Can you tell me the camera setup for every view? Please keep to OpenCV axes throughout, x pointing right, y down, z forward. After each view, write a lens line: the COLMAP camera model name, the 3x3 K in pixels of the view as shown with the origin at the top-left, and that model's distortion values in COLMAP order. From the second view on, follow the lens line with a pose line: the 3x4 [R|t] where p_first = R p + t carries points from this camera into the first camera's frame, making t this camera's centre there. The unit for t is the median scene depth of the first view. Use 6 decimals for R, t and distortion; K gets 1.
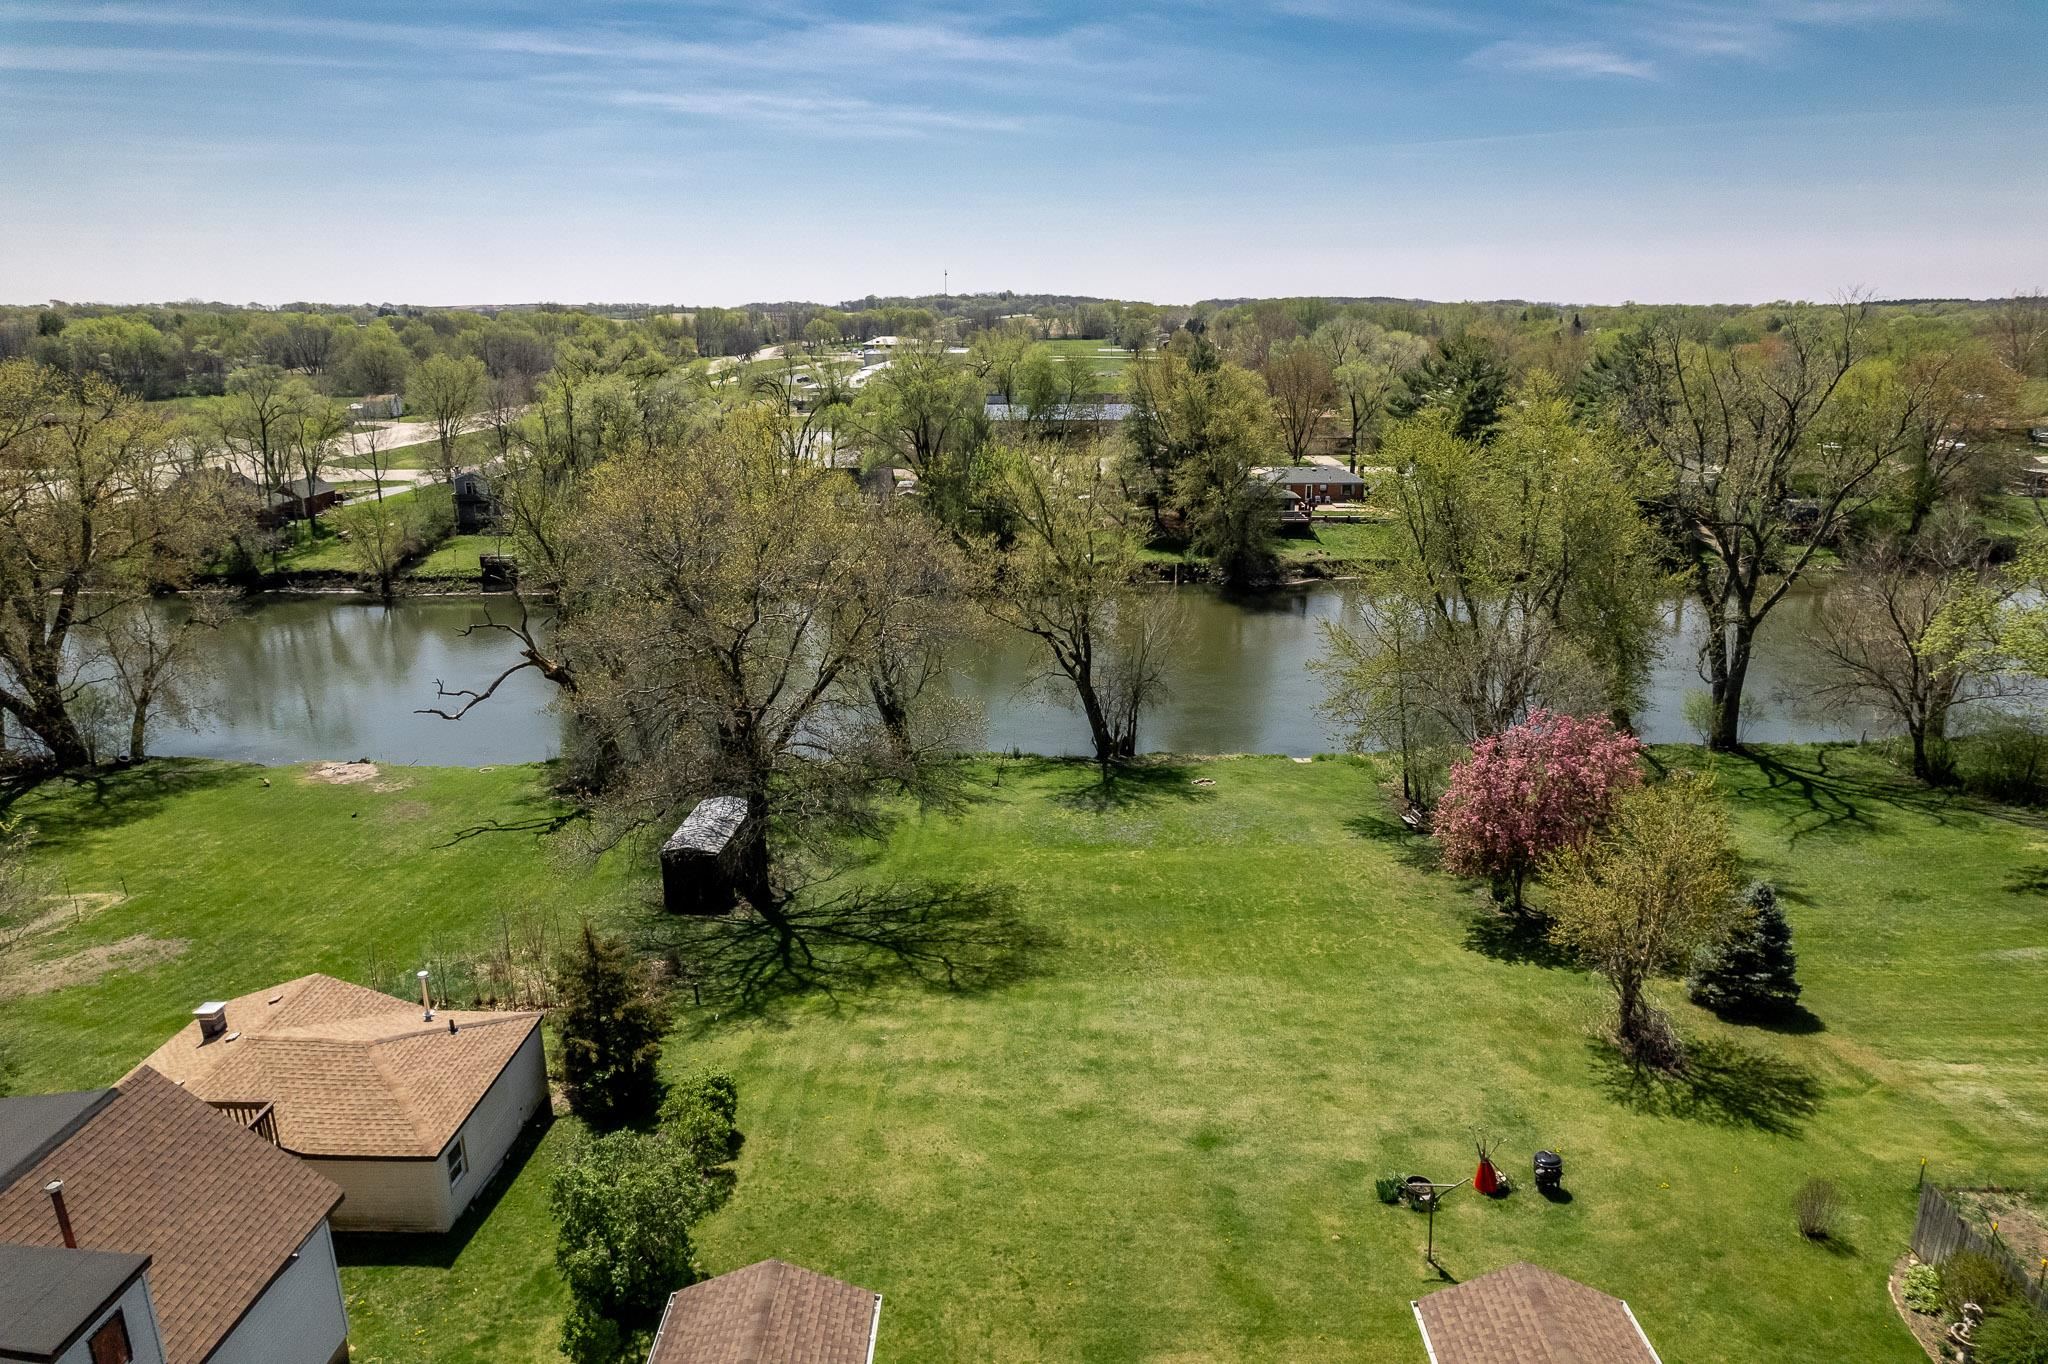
lens RADIAL K [[1319.8, 0, 1016.9], [0, 1319.8, 691.5], [0, 0, 1]] dist [-0.067655, 0.054447]
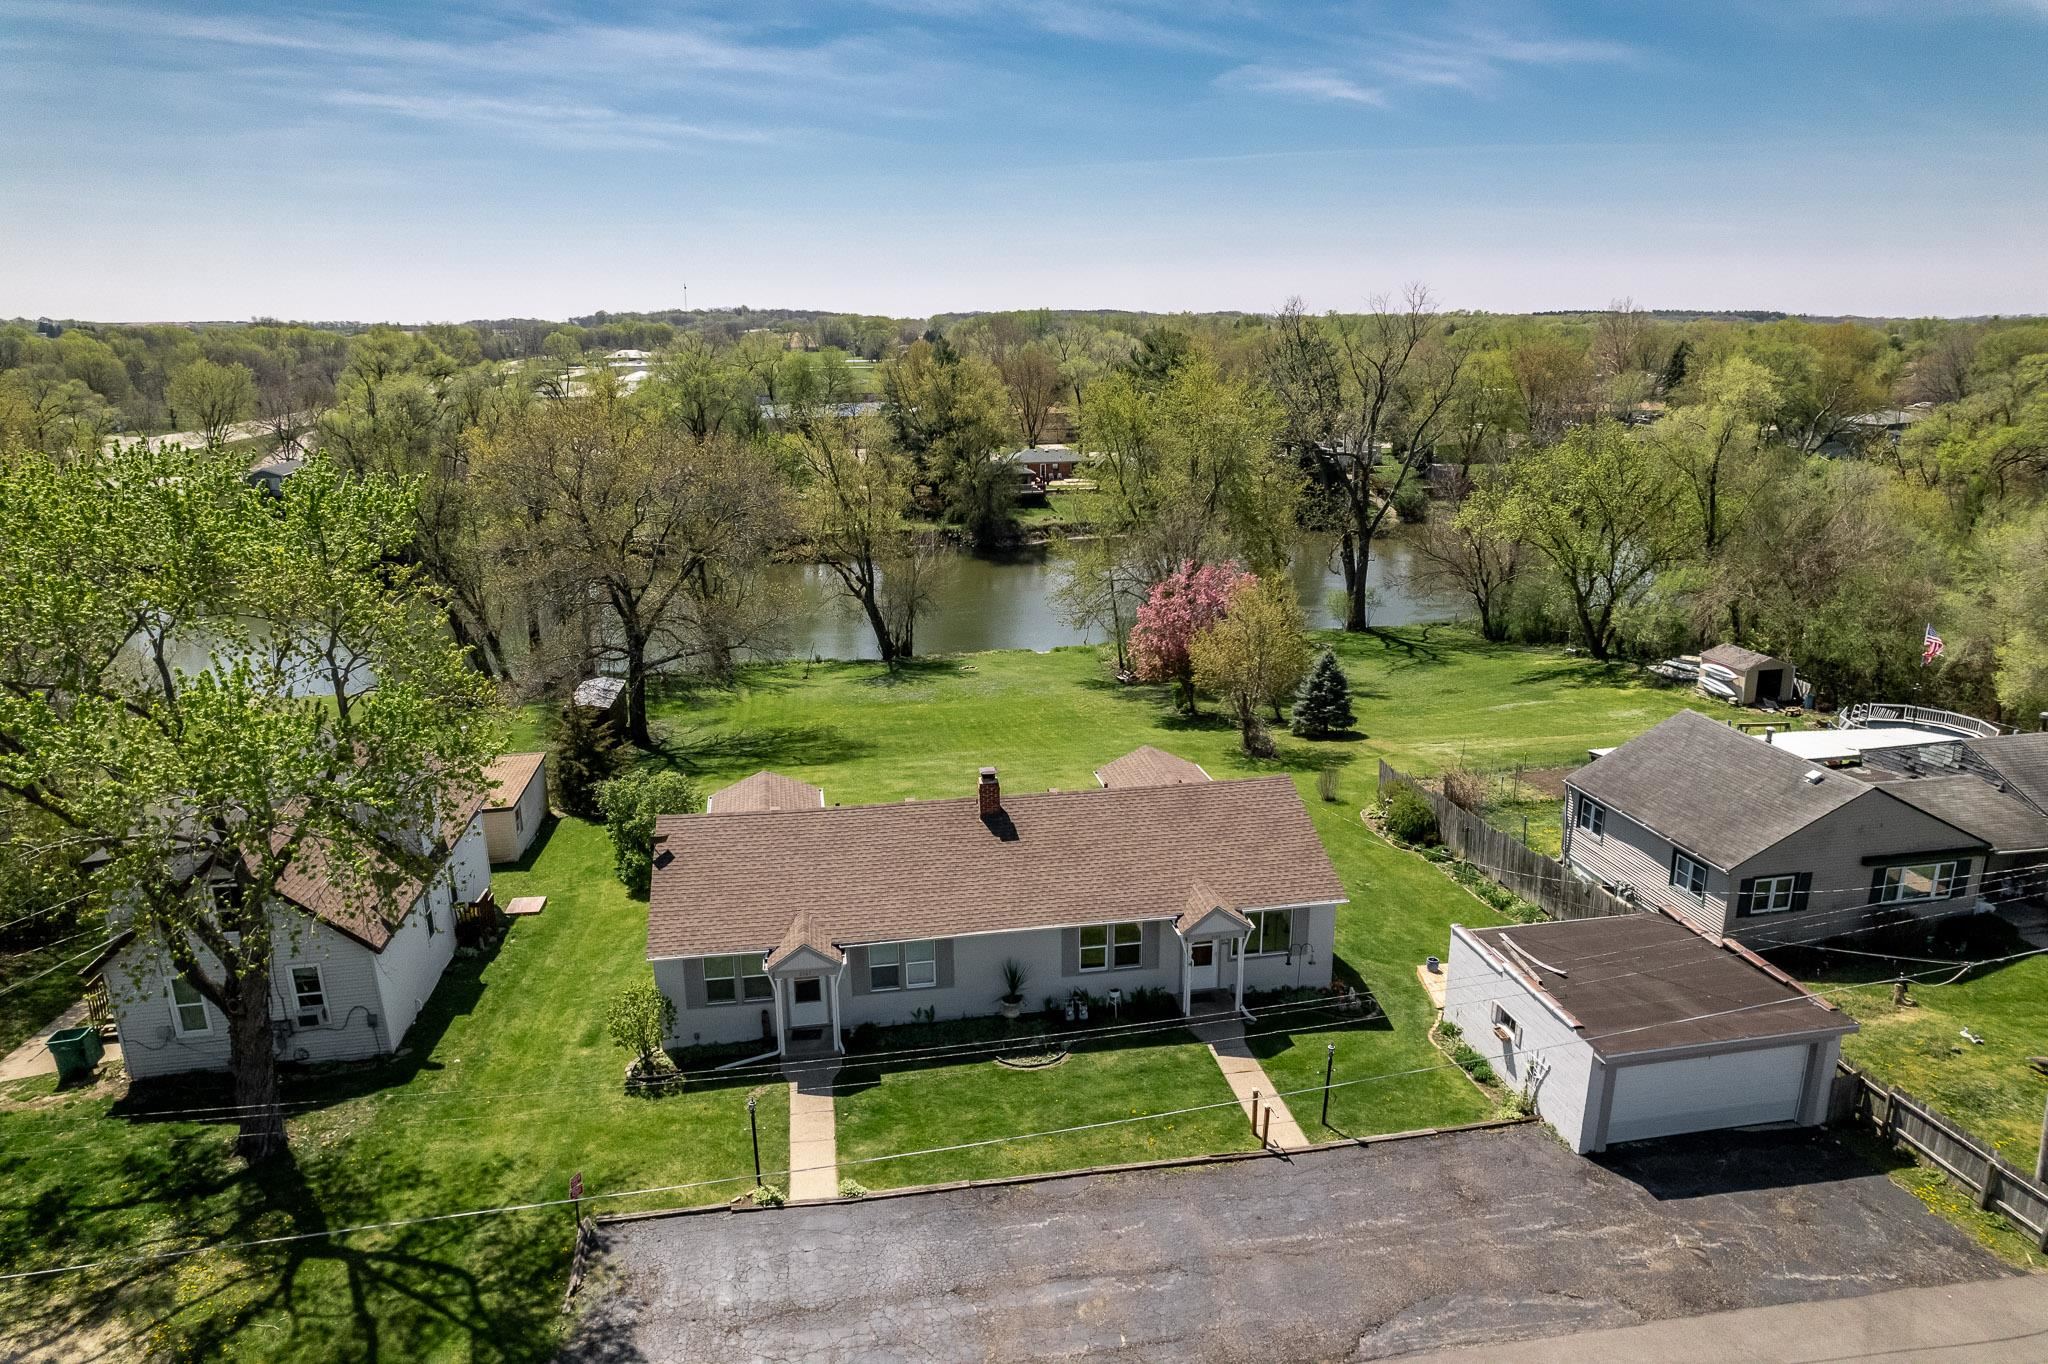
lens RADIAL K [[1319.8, 0, 1023.0], [0, 1319.8, 703.2], [0, 0, 1]] dist [-0.067655, 0.054447]
pose [[0.980593, -0.057243, 0.187513, -0.045903], [0.057649, 0.998331, 0.003296, 0.095089], [-0.187389, 0.007578, 0.982257, -0.254824]]
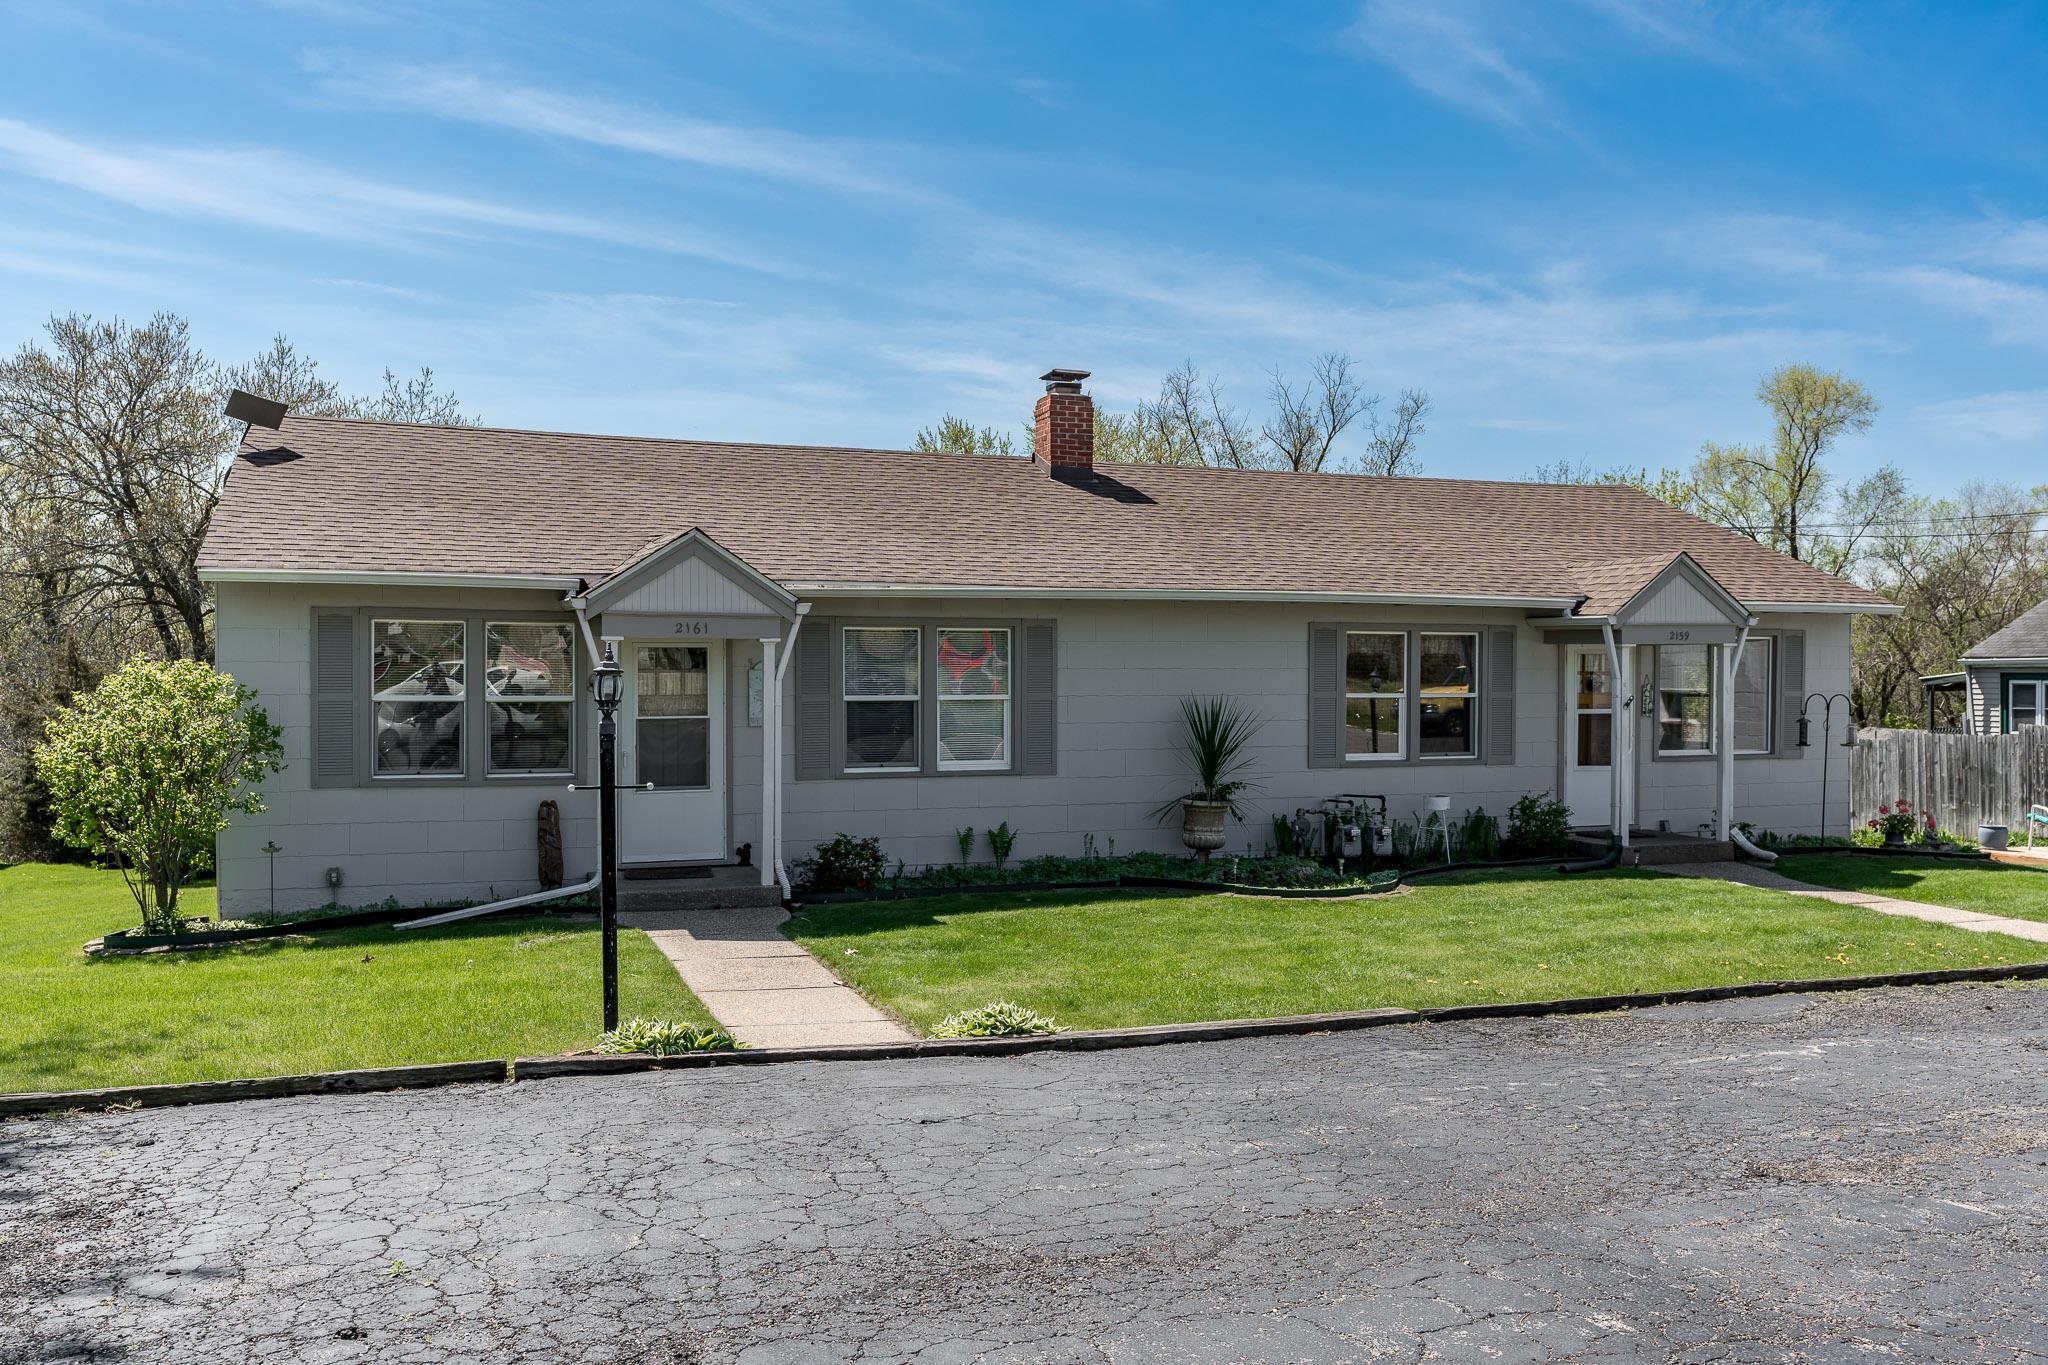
lens RADIAL K [[1619.7, 0, 1029.3], [0, 1619.7, 680.8], [0, 0, 1]] dist [-0.004132, 0.012364]
pose [[0.926984, 0.002692, 0.375092, -0.070936], [0.097263, 0.964047, -0.247290, 0.221333], [-0.362272, 0.265717, 0.893395, -0.019420]]
